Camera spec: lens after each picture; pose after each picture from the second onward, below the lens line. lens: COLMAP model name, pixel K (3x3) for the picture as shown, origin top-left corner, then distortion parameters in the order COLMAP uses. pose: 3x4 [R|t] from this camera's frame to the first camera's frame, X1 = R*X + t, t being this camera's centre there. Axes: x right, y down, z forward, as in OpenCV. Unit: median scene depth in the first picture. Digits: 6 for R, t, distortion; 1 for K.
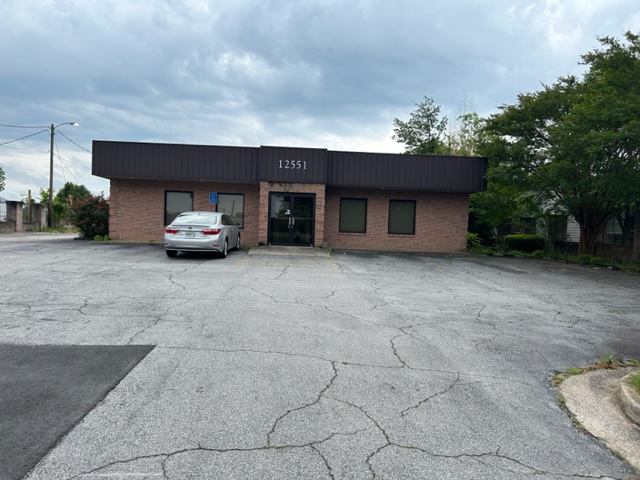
lens RADIAL K [[463.3, 0, 320.0], [0, 463.3, 240.0], [0, 0, 1]] dist [-0.000919, -0.002614]
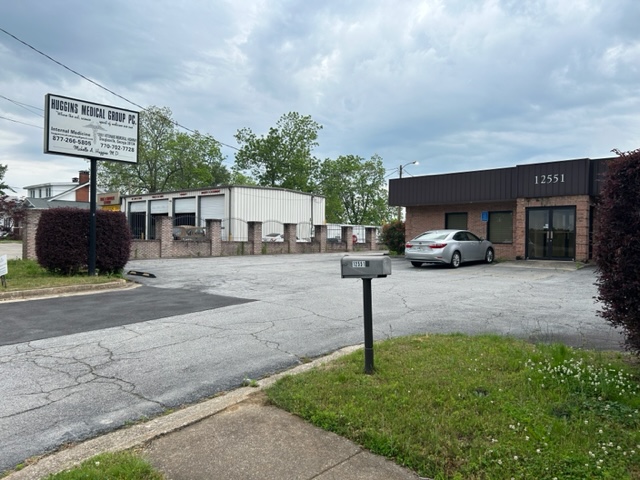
lens RADIAL K [[463.3, 0, 320.0], [0, 463.3, 240.0], [0, 0, 1]] dist [-0.000919, -0.002614]
pose [[0.715620, -0.028865, -0.697894, 0.282604], [-0.001252, 0.999091, -0.042606, 0.013277], [0.698489, 0.031363, 0.714933, -0.063162]]
